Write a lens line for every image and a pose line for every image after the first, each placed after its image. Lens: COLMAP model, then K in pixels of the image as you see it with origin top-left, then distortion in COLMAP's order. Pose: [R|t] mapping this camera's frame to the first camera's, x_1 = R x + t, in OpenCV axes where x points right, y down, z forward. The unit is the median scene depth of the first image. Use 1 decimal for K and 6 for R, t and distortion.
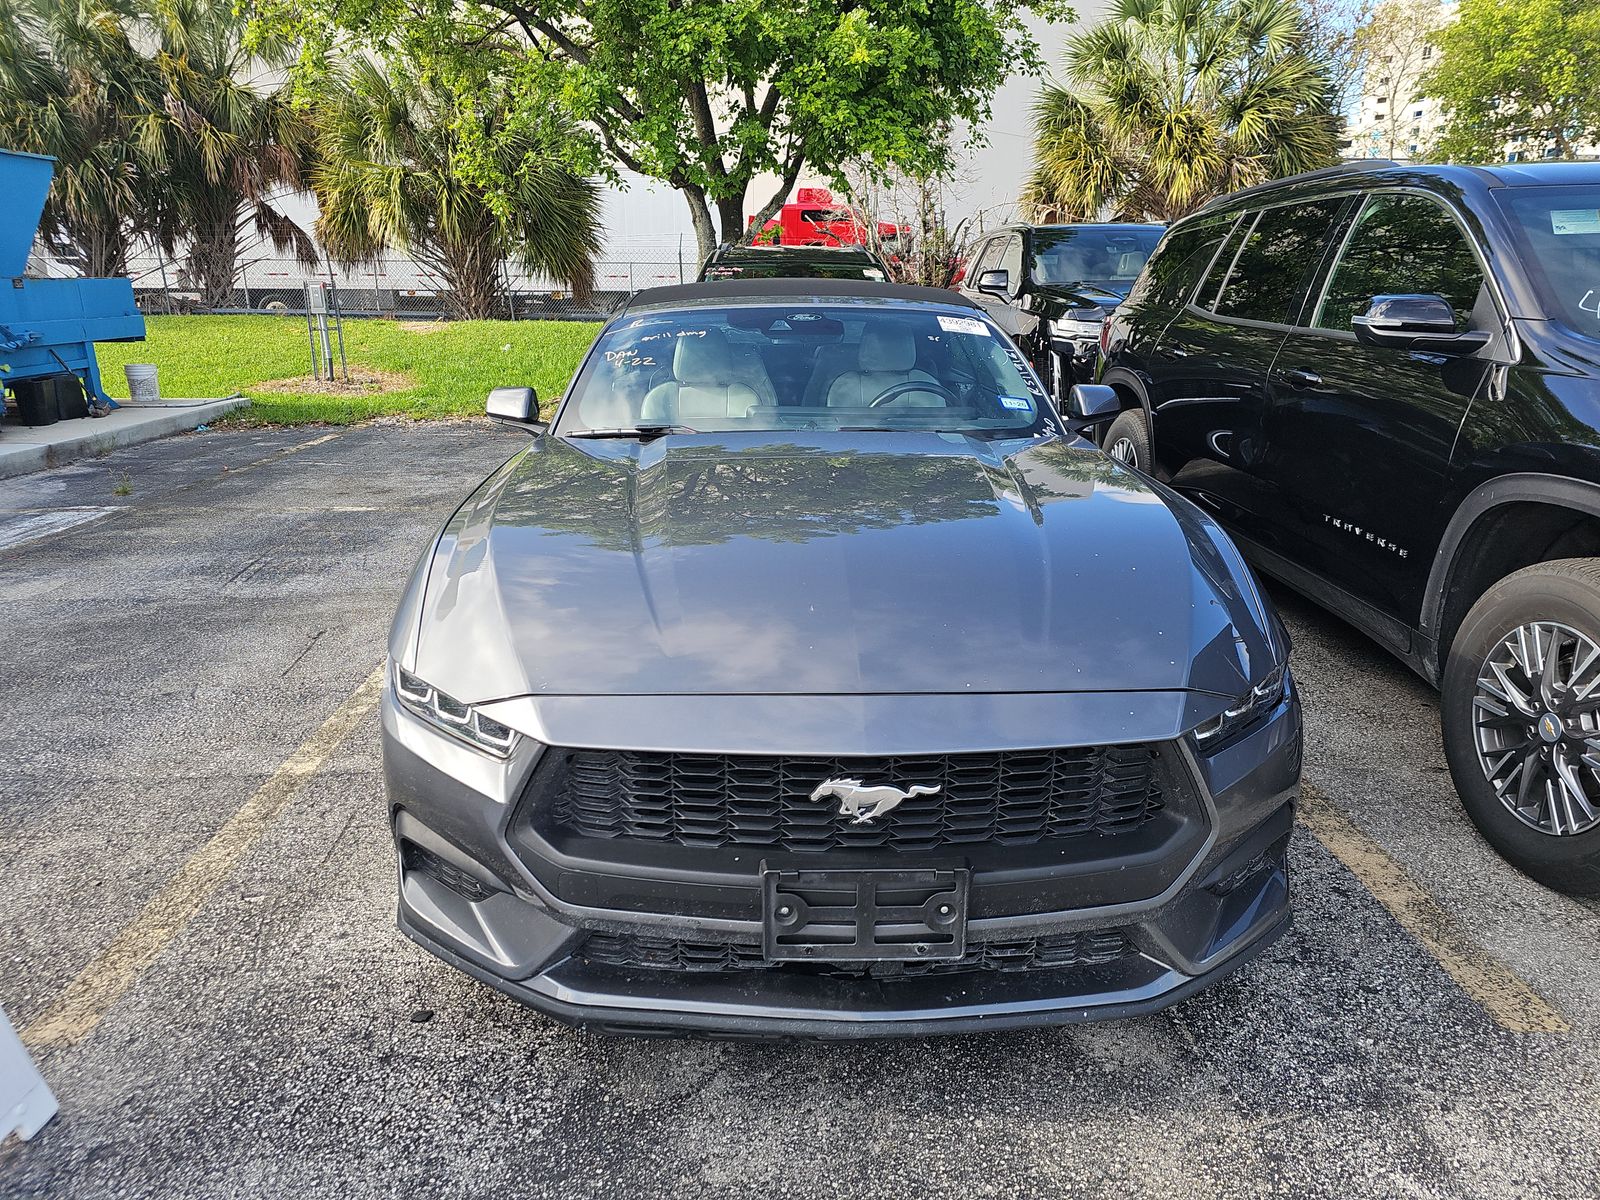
lens RADIAL K [[1074.2, 0, 791.8], [0, 1074.2, 599.6], [0, 0, 1]] dist [0.037085, -0.034883]
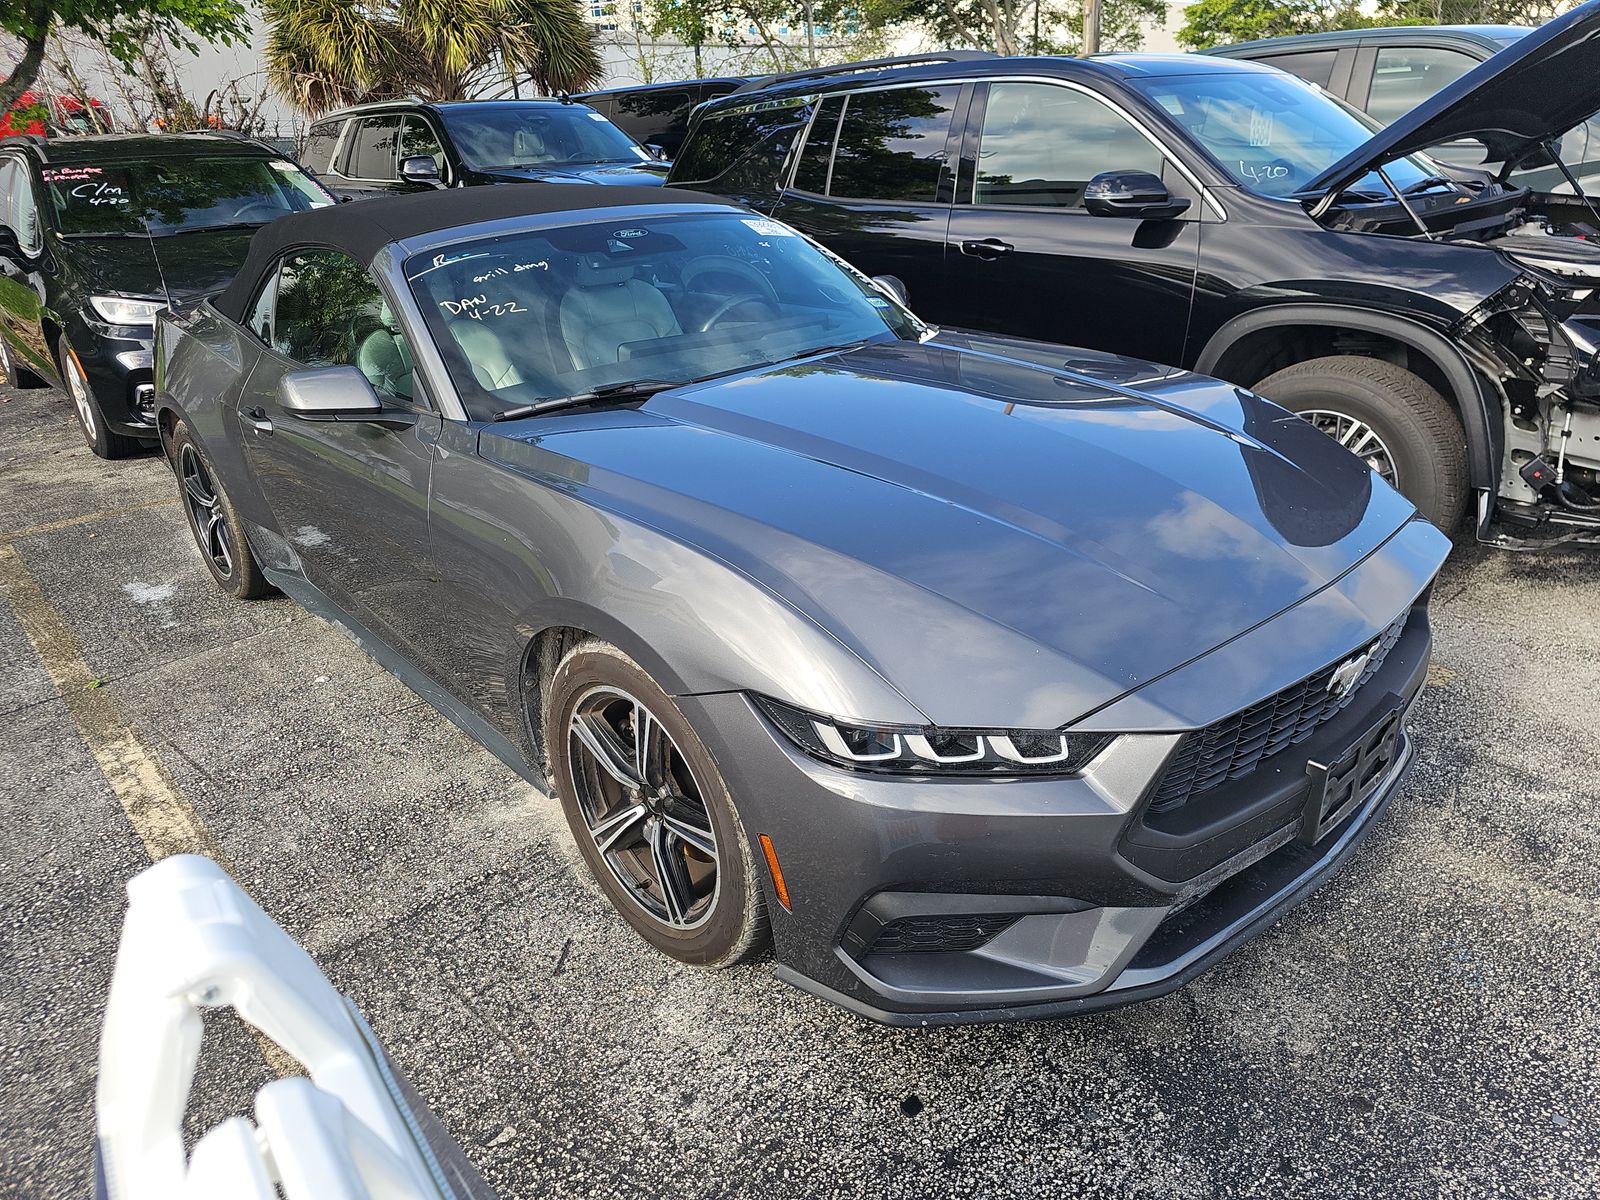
lens RADIAL K [[1074.2, 0, 791.8], [0, 1074.2, 599.6], [0, 0, 1]] dist [0.037085, -0.034883]
pose [[0.748279, -0.292583, 0.595376, -0.827362], [0.228025, 0.956239, 0.183335, -0.183331], [-0.622963, -0.001426, 0.782250, 0.397973]]
